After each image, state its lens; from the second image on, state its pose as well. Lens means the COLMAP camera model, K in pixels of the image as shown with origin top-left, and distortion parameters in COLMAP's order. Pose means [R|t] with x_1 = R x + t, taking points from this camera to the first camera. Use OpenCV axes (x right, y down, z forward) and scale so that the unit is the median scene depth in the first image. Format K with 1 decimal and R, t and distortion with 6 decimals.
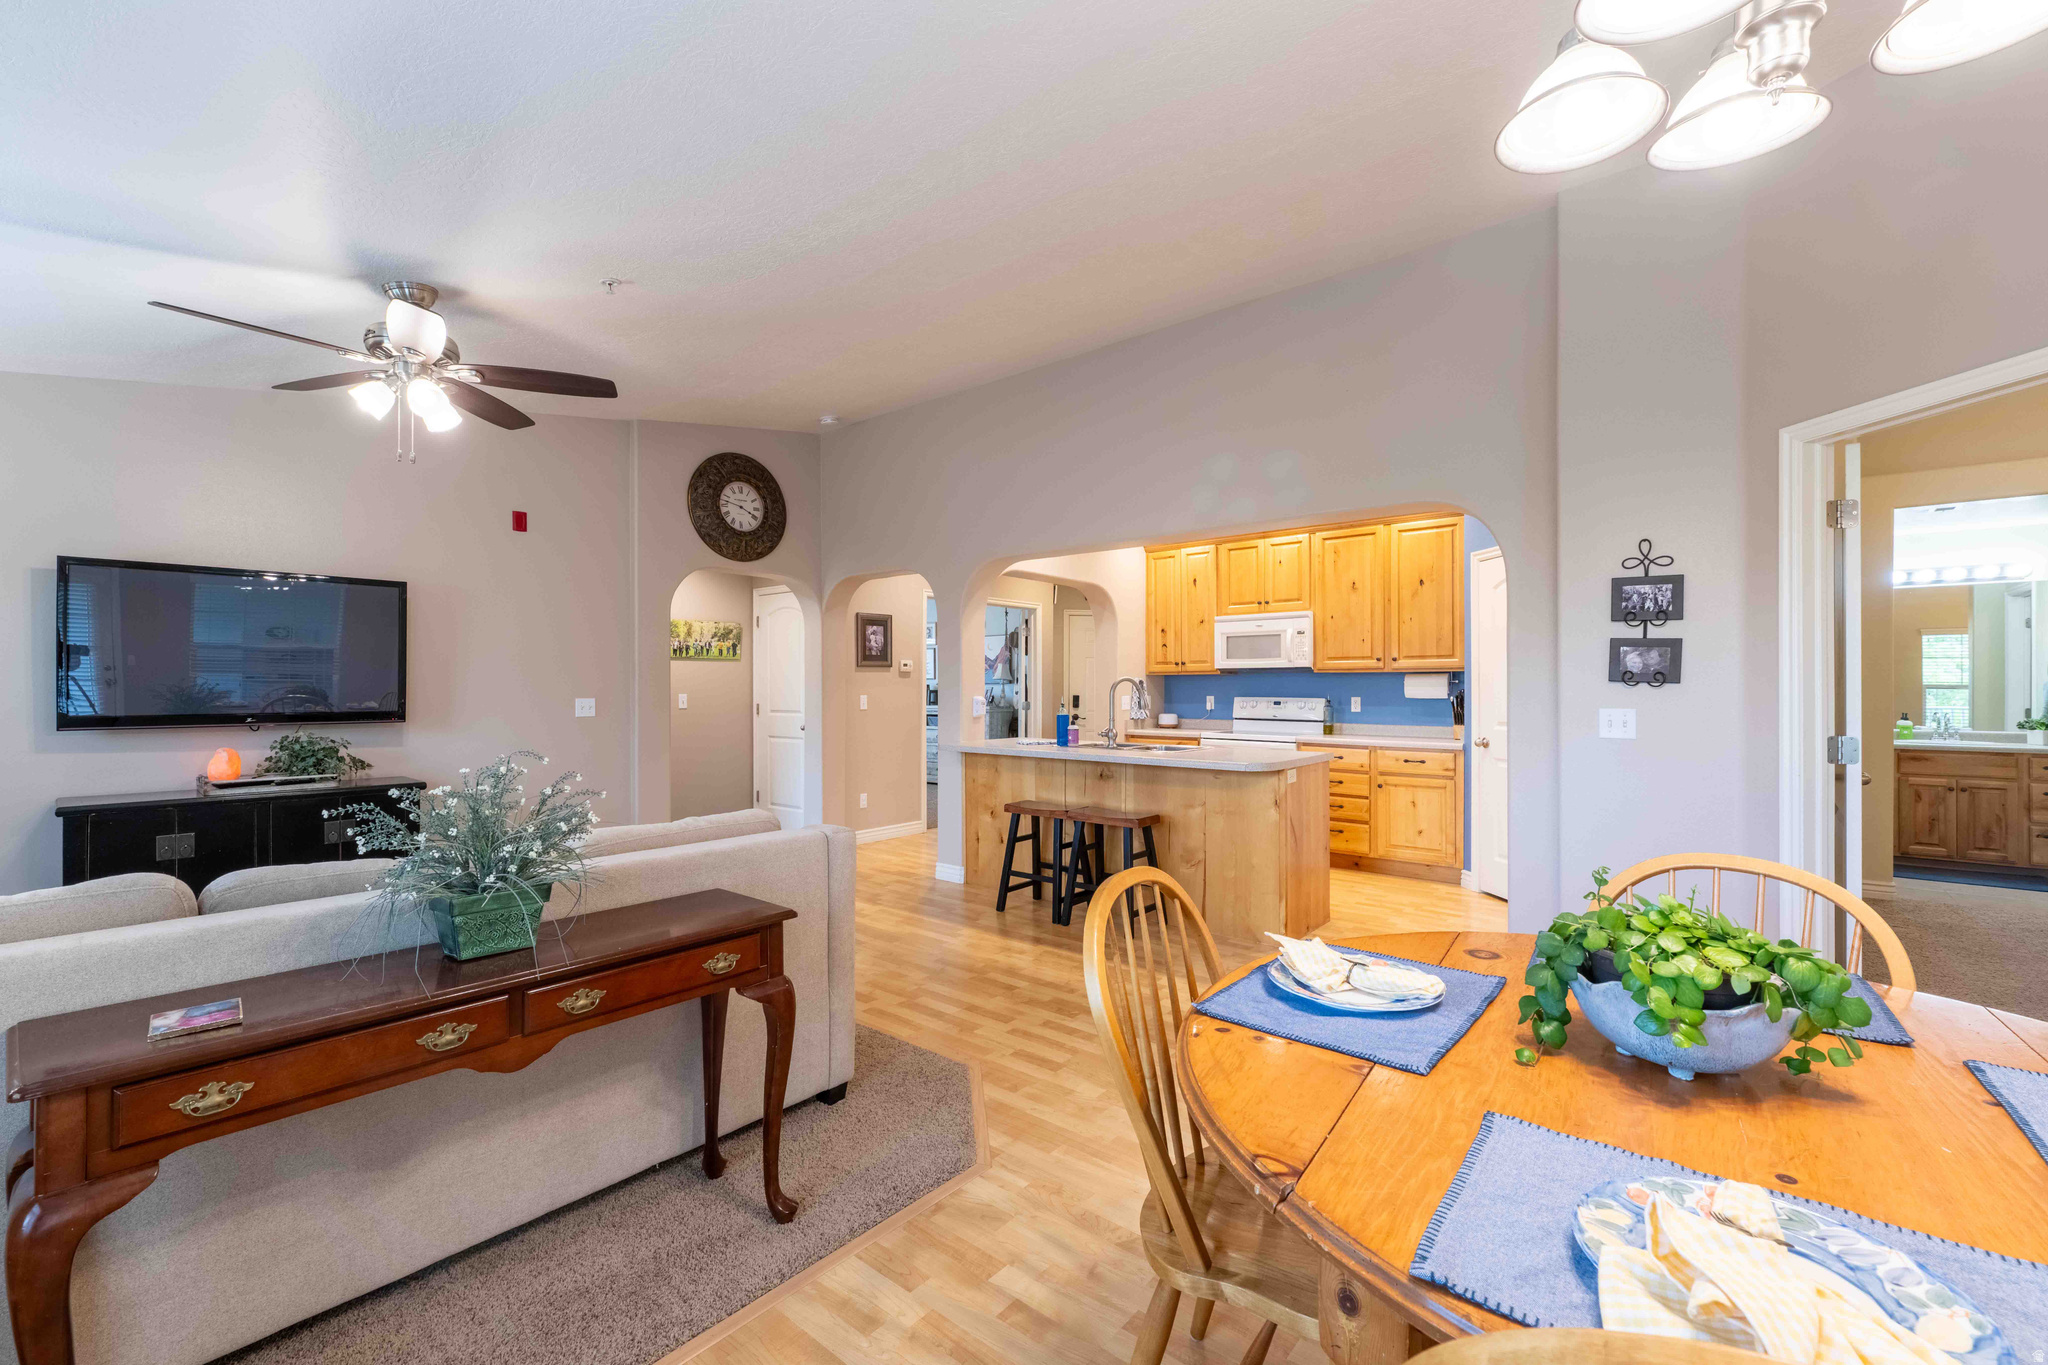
lens RADIAL K [[820.8, 0, 1026.2], [0, 820.8, 681.9], [0, 0, 1]] dist [0.002907, -0.001819]
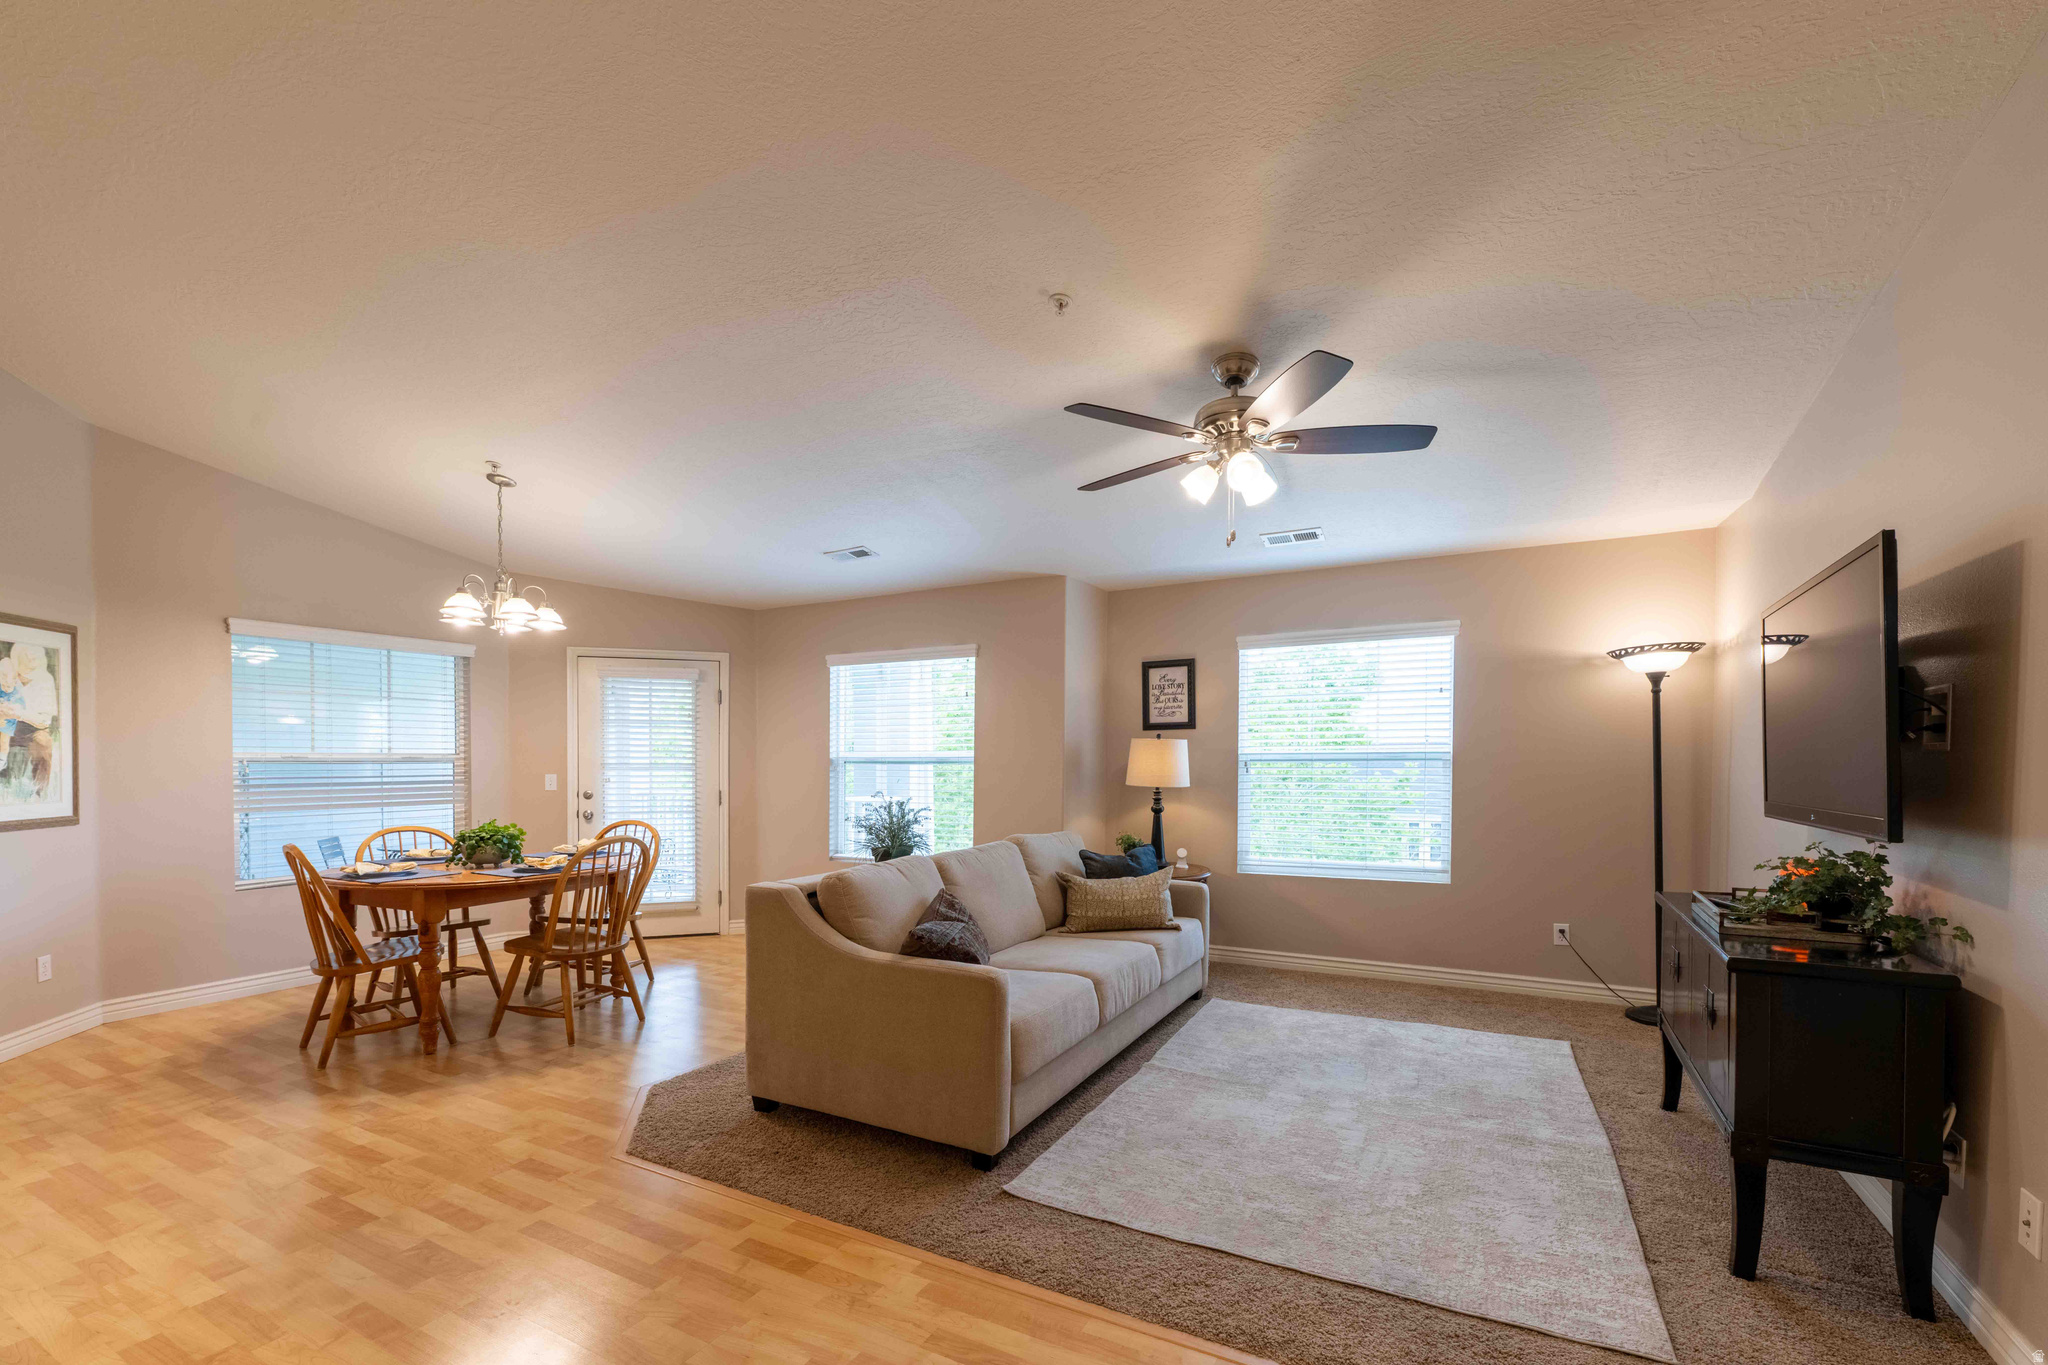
lens RADIAL K [[820.8, 0, 1096.6], [0, 820.8, 774.3], [0, 0, 1]] dist [0.002907, -0.001819]
pose [[-0.970272, 0.003996, -0.241983, -0.206209], [0.002485, 0.999975, 0.006548, 0.006145], [0.242004, 0.005752, -0.970258, 1.135526]]
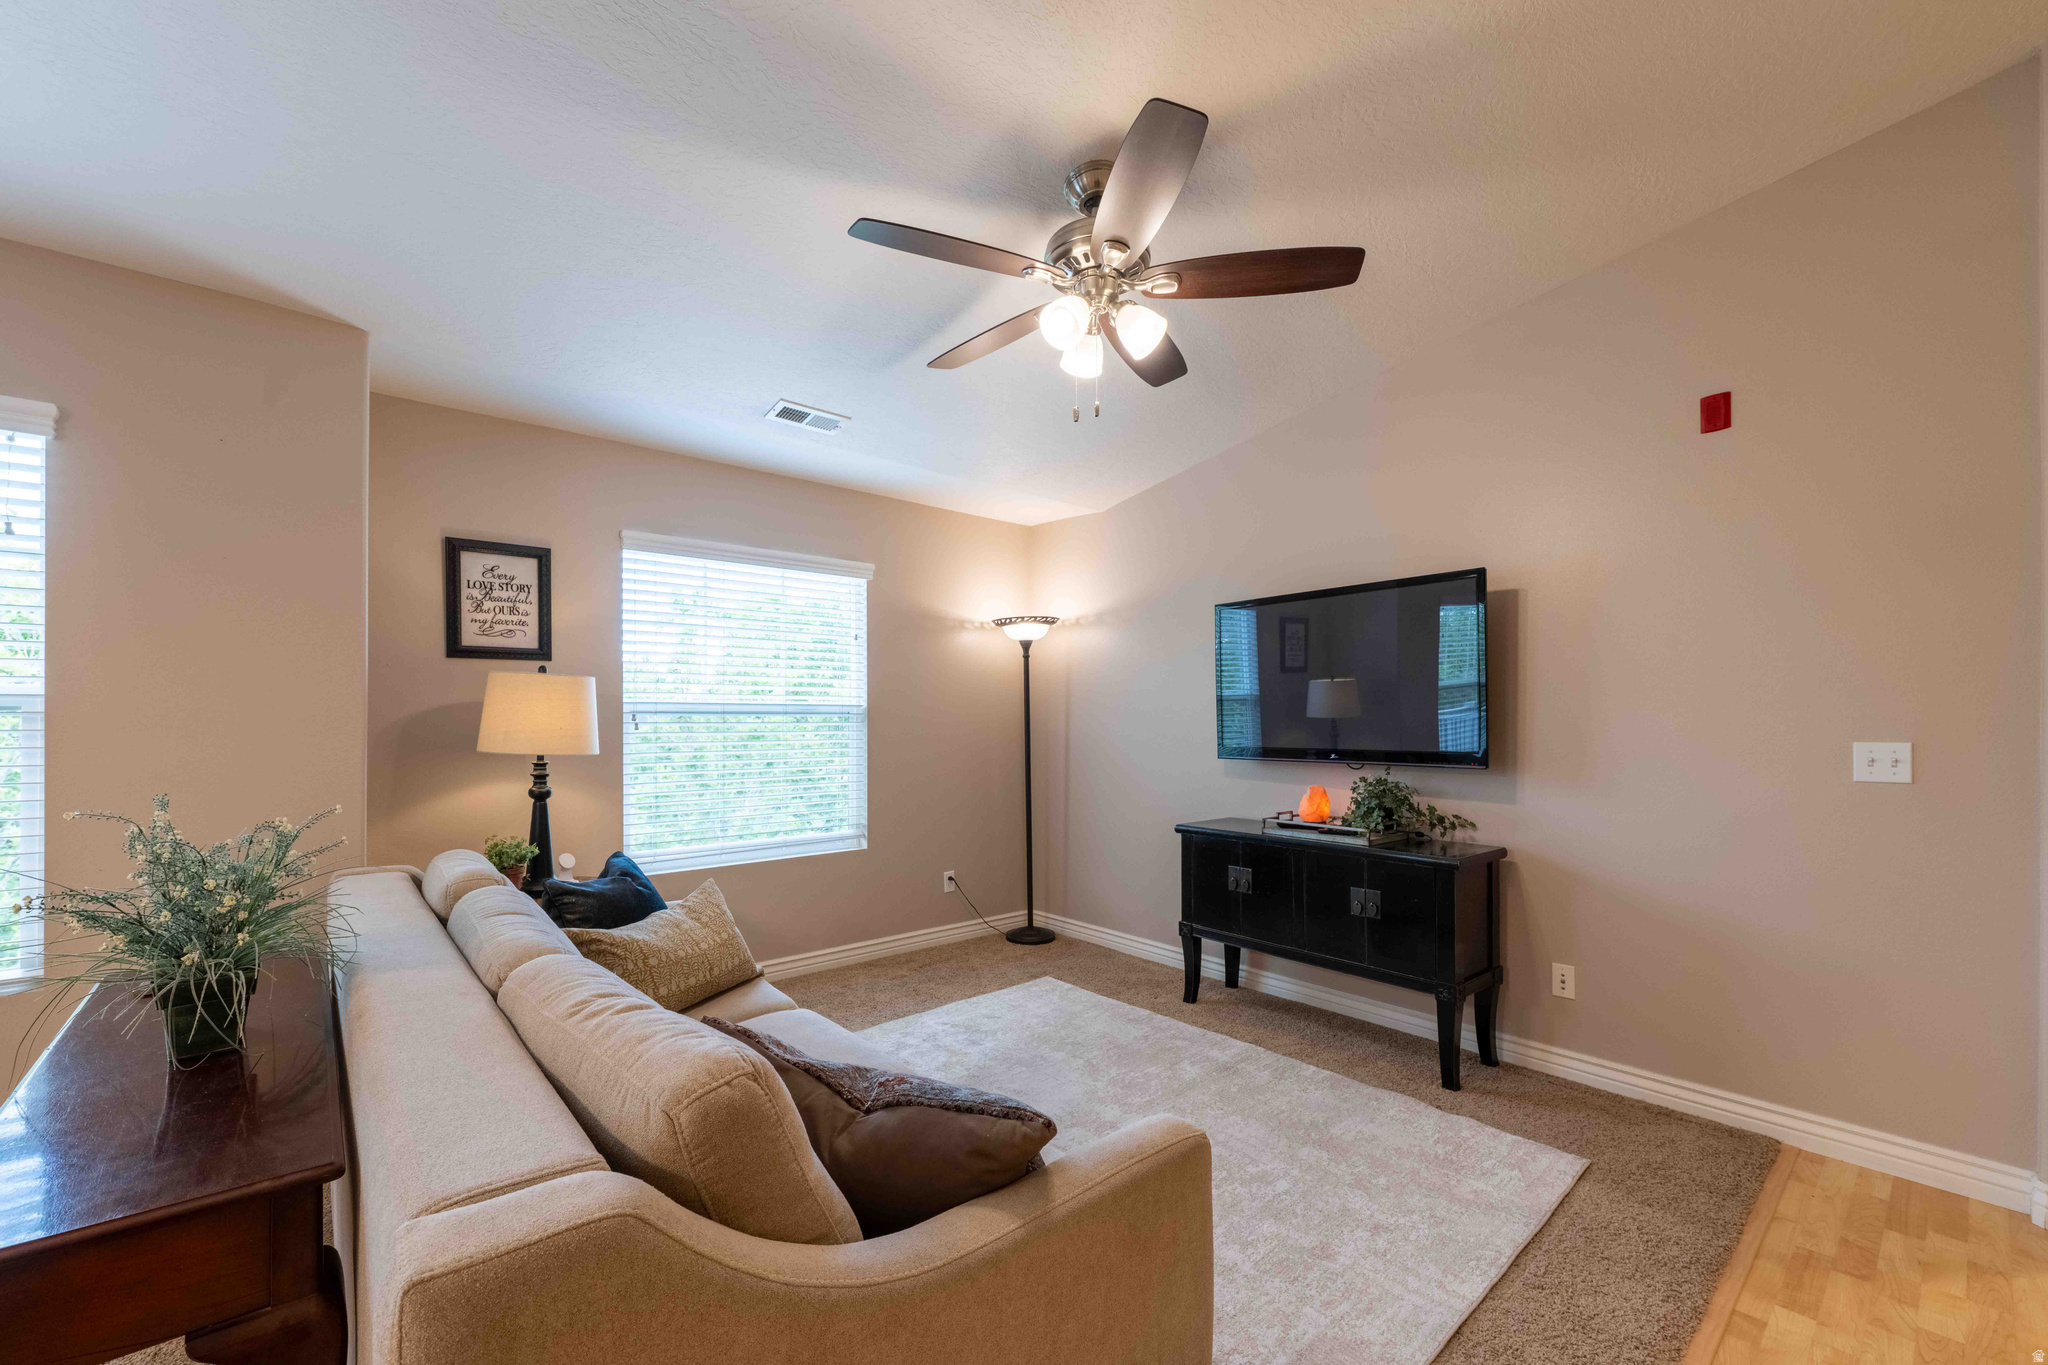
lens RADIAL K [[820.8, 0, 976.6], [0, 820.8, 728.8], [0, 0, 1]] dist [0.002907, -0.001819]
pose [[-0.192013, 0.008196, -0.981358, -0.003340], [0.005165, 0.999960, 0.007341, 0.006377], [0.981379, -0.003659, -0.192047, 0.610150]]
